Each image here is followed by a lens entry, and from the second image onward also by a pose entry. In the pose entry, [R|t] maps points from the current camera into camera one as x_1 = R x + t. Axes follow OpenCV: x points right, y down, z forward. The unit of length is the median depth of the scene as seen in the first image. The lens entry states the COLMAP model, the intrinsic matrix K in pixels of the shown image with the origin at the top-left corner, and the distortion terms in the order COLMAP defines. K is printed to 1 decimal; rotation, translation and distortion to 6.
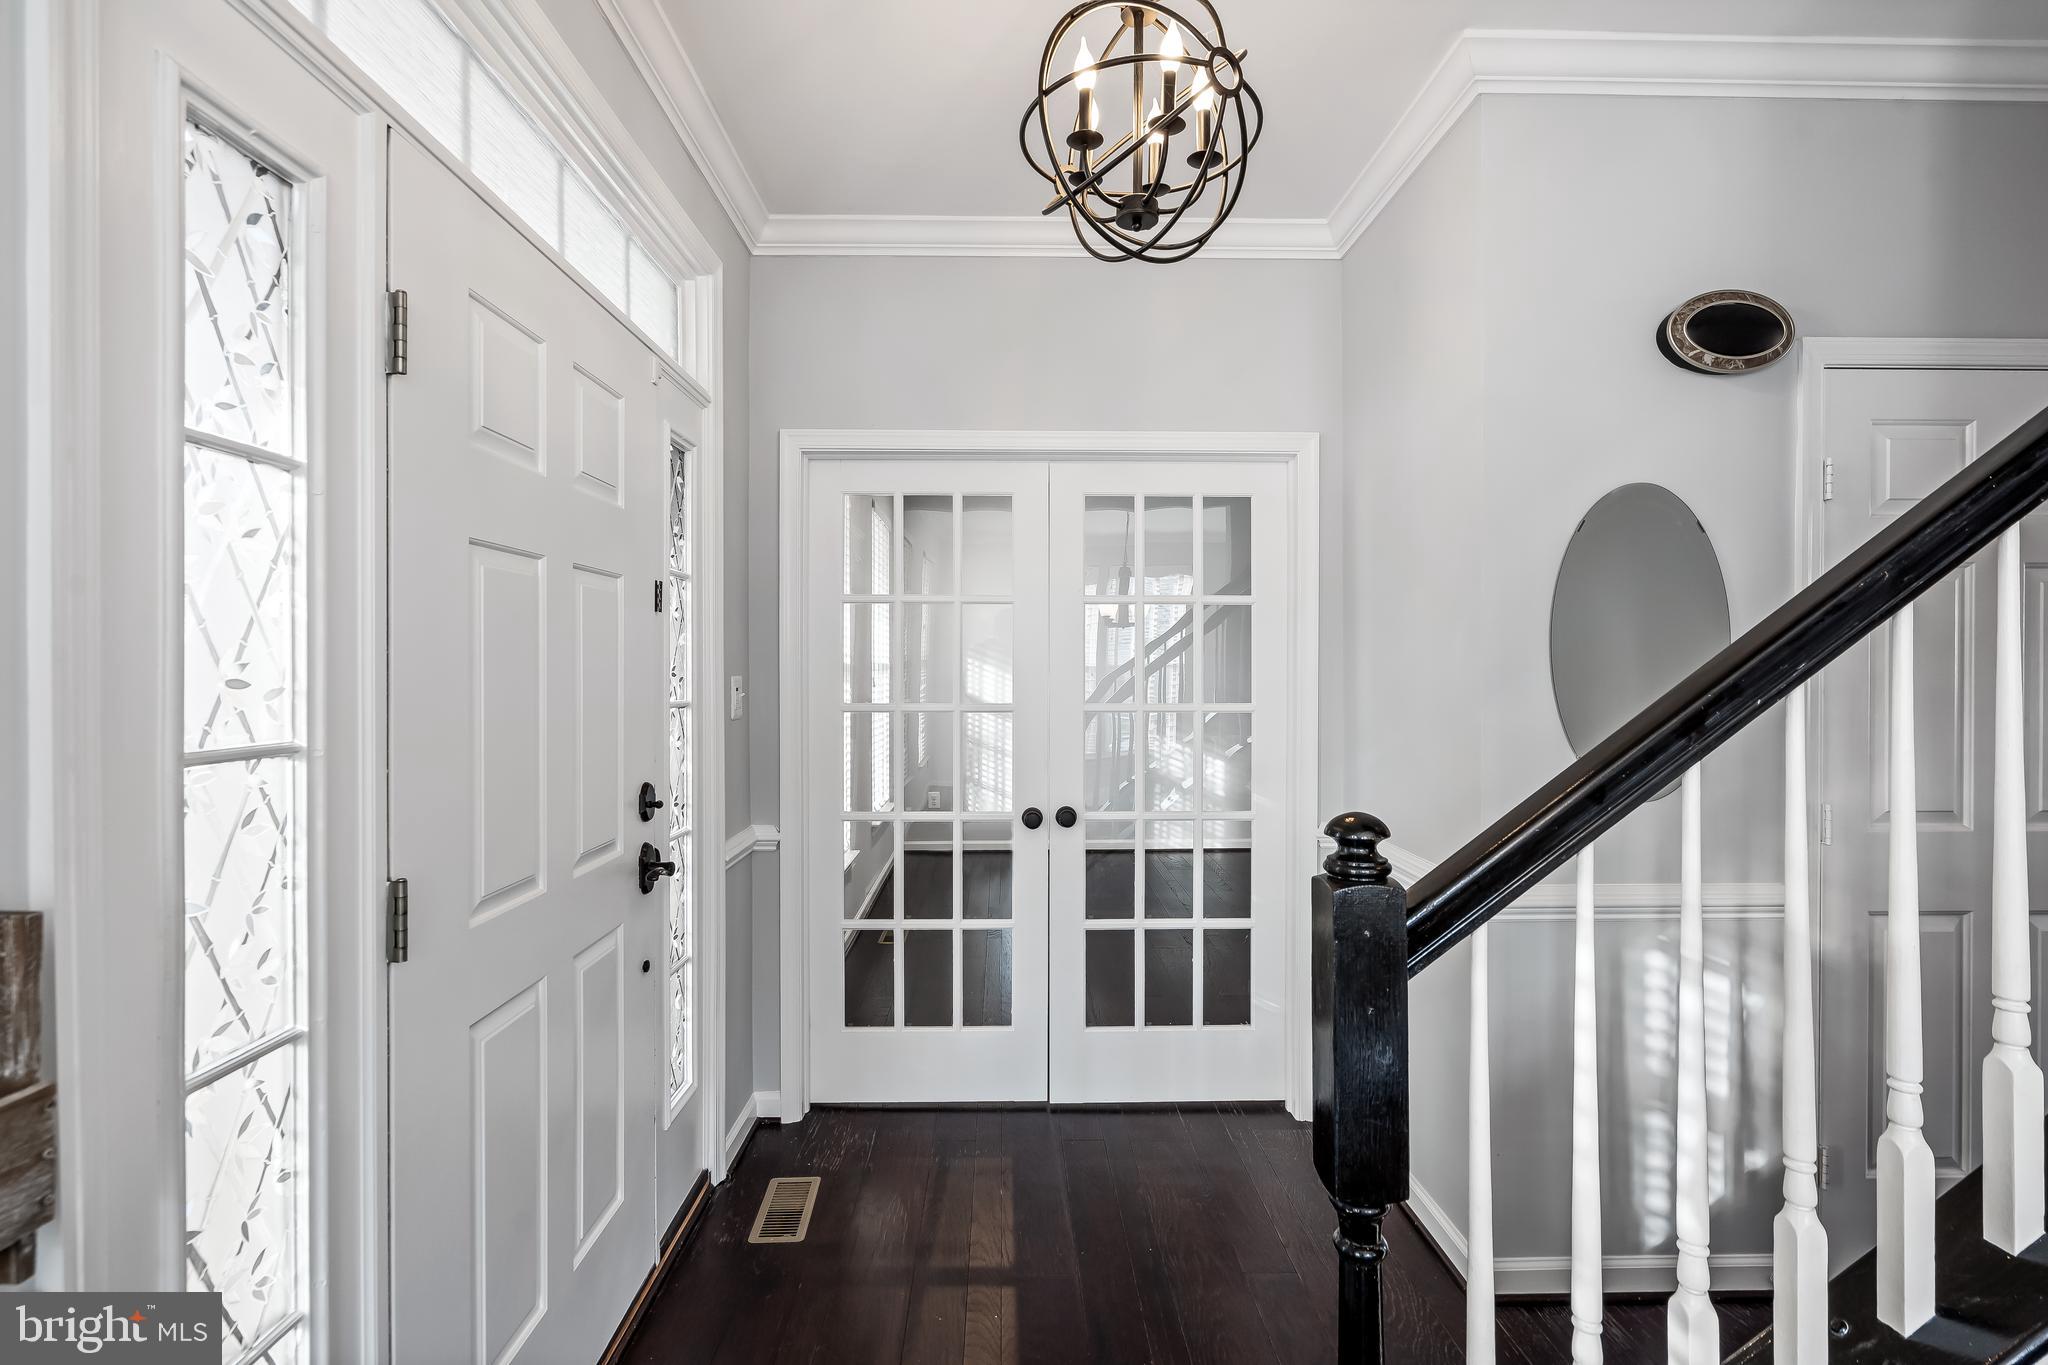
lens RADIAL K [[985.6, 0, 963.9], [0, 985.6, 693.5], [0, 0, 1]] dist [-0.002542, -0.000149]
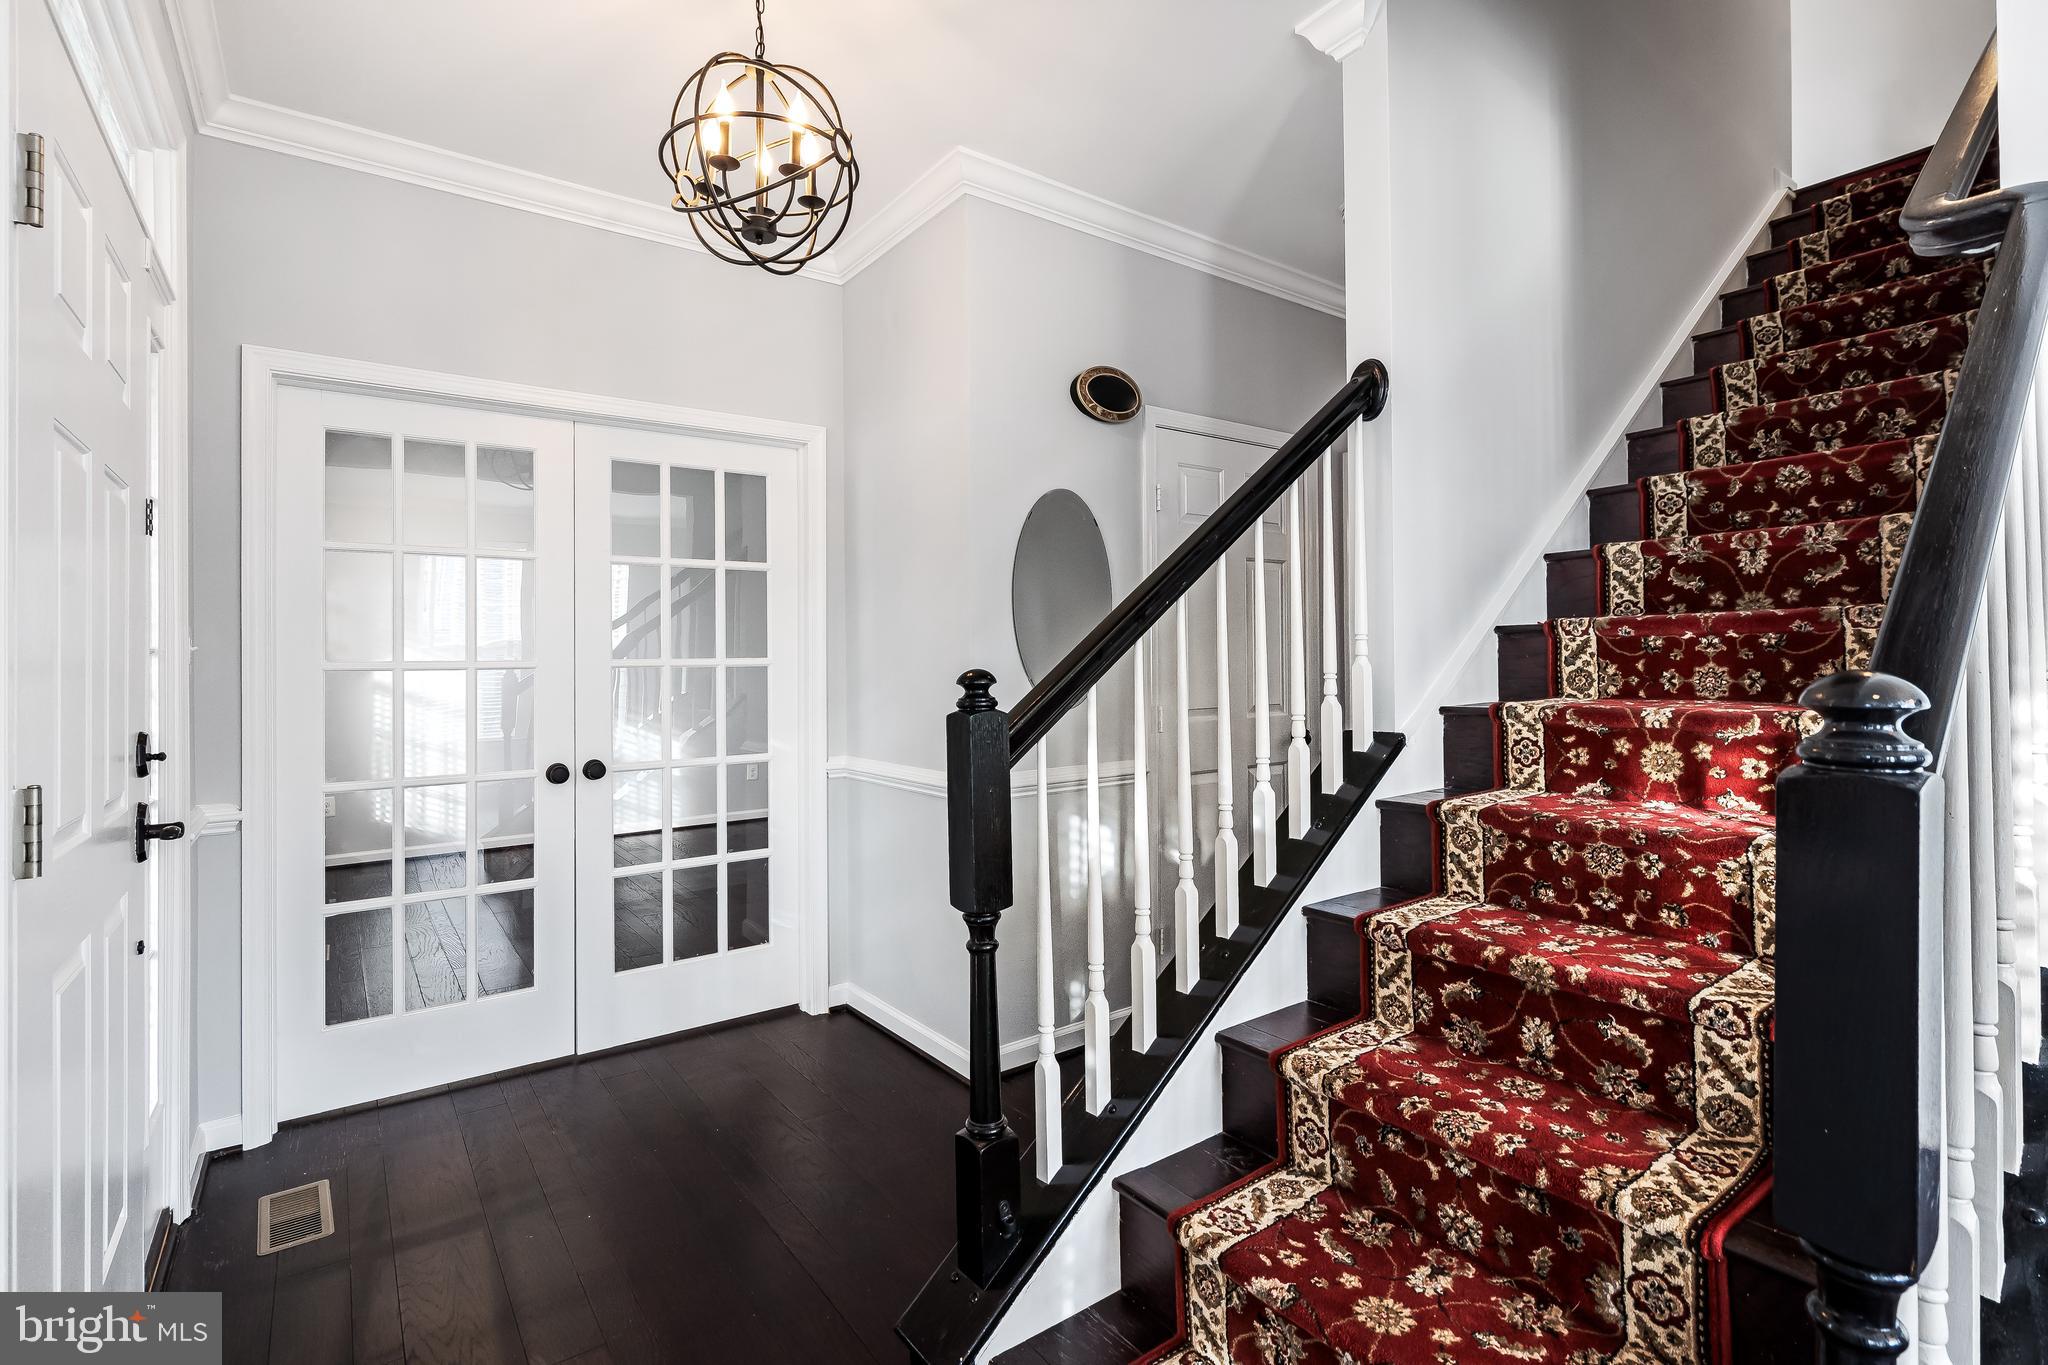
lens RADIAL K [[932.0, 0, 1016.5], [0, 932.0, 660.4], [0, 0, 1]] dist [0.001463, -0.000628]
pose [[0.828593, -0.011270, 0.559738, -0.143485], [0.016215, 0.999861, -0.003871, 0.043492], [-0.559616, 0.012284, 0.828661, -0.100268]]
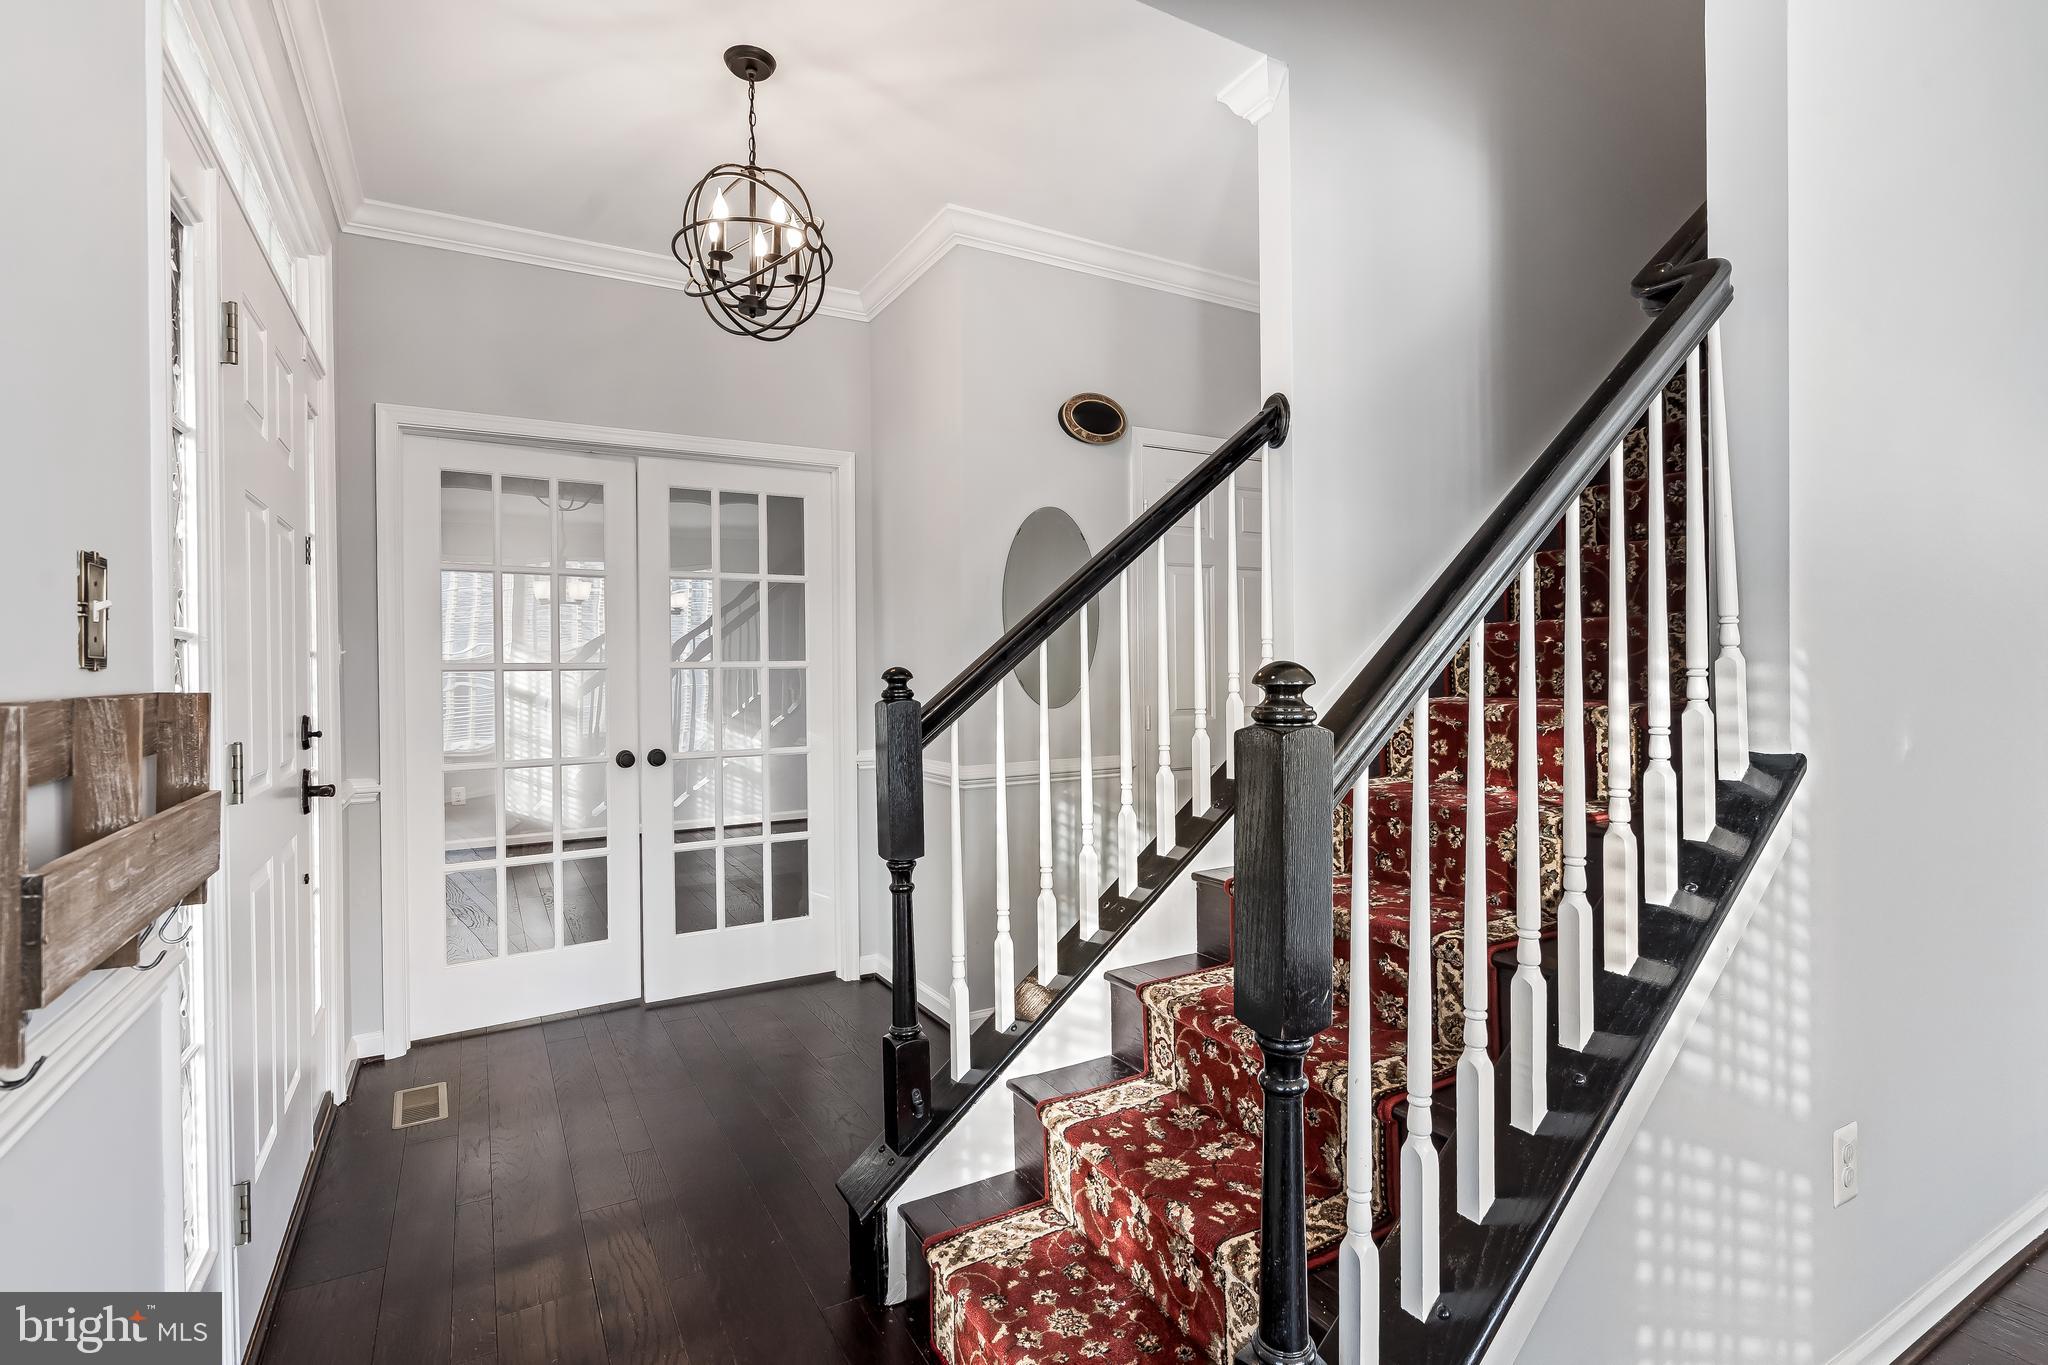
lens RADIAL K [[906.2, 0, 944.6], [0, 906.2, 685.2], [0, 0, 1]] dist [-0.001771, 0.000179]
pose [[0.898997, -0.018871, 0.437548, -0.115916], [0.013074, 0.999782, 0.016257, 0.048833], [-0.437760, -0.008895, 0.899048, -0.249277]]
